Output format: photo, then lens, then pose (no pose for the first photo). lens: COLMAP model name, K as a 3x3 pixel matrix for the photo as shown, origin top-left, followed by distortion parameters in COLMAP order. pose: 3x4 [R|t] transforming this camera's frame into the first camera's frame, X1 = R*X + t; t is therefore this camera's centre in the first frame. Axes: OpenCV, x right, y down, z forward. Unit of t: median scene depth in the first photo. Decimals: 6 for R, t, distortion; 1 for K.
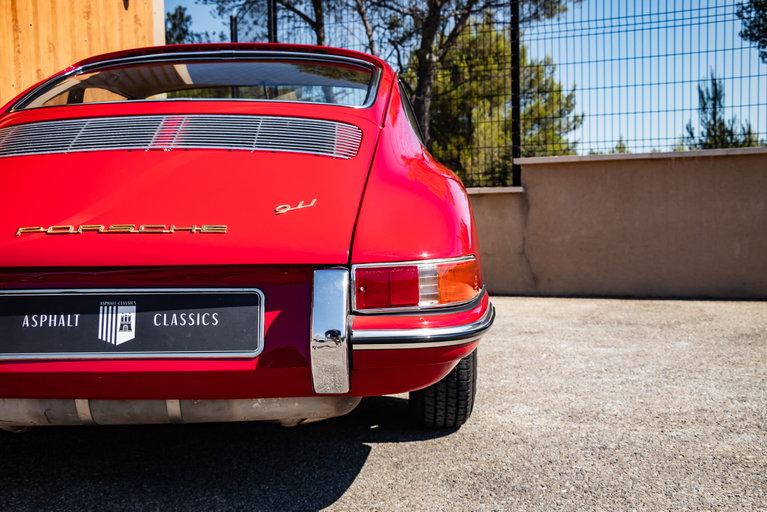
lens RADIAL K [[841.5, 0, 378.6], [0, 841.5, 266.9], [0, 0, 1]] dist [-0.013175, 0.000000]
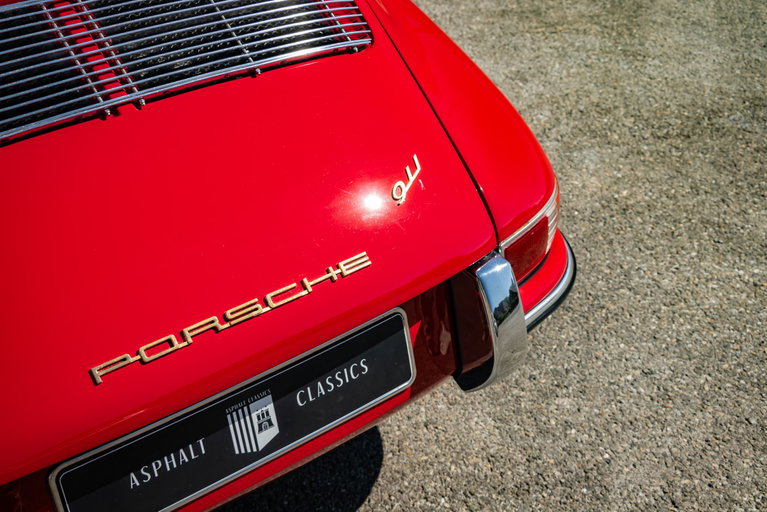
lens RADIAL K [[1004.3, 0, 387.8], [0, 1004.3, 260.1], [0, 0, 1]] dist [0.031755, 0.000000]
pose [[0.798681, -0.328720, 0.504036, -0.600586], [0.009759, 0.844576, 0.535347, -0.502373], [-0.601676, -0.422653, 0.677755, 0.413609]]
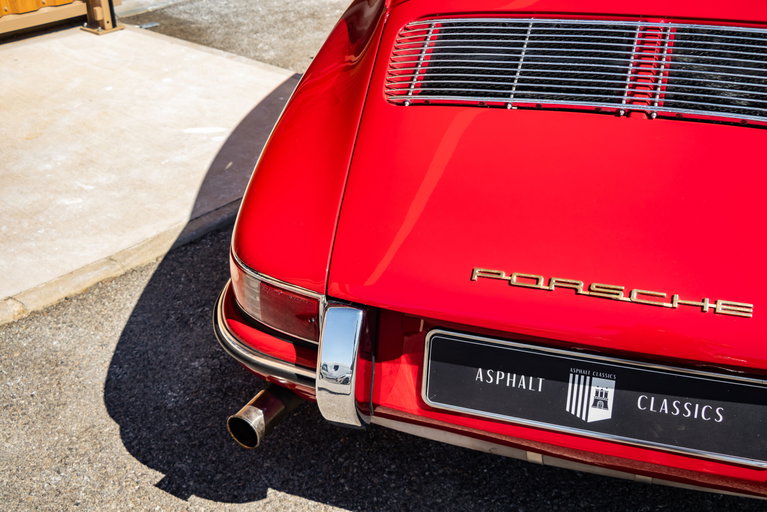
lens RADIAL K [[1004.3, 0, 380.1], [0, 1004.3, 258.3], [0, 0, 1]] dist [0.031755, 0.000000]
pose [[0.945387, 0.143847, -0.292494, -0.237739], [-0.002816, 0.900924, 0.433967, -0.468210], [0.325939, -0.409443, 0.852127, 0.167484]]
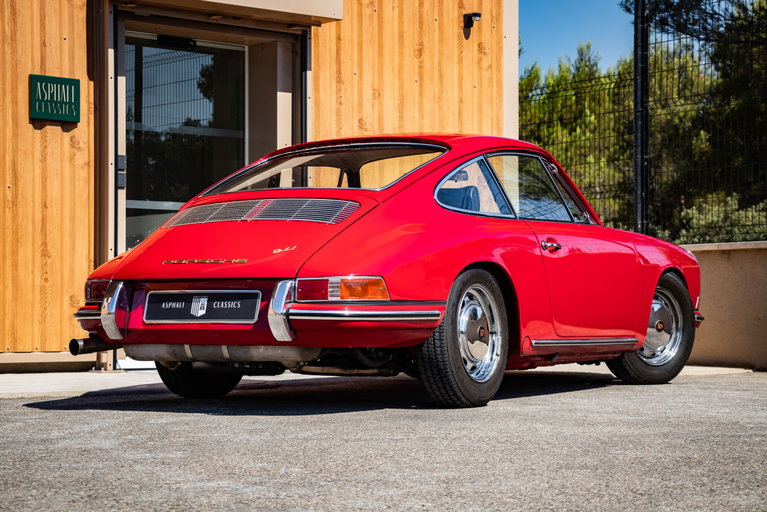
lens RADIAL K [[1591.1, 0, 387.7], [0, 1591.1, 260.4], [0, 0, 1]] dist [0.201851, 0.000000]
pose [[0.875251, -0.006850, -0.483621, 2.000672], [-0.032652, 0.996782, -0.073211, 0.226458], [0.482566, 0.079869, 0.872210, -2.220332]]
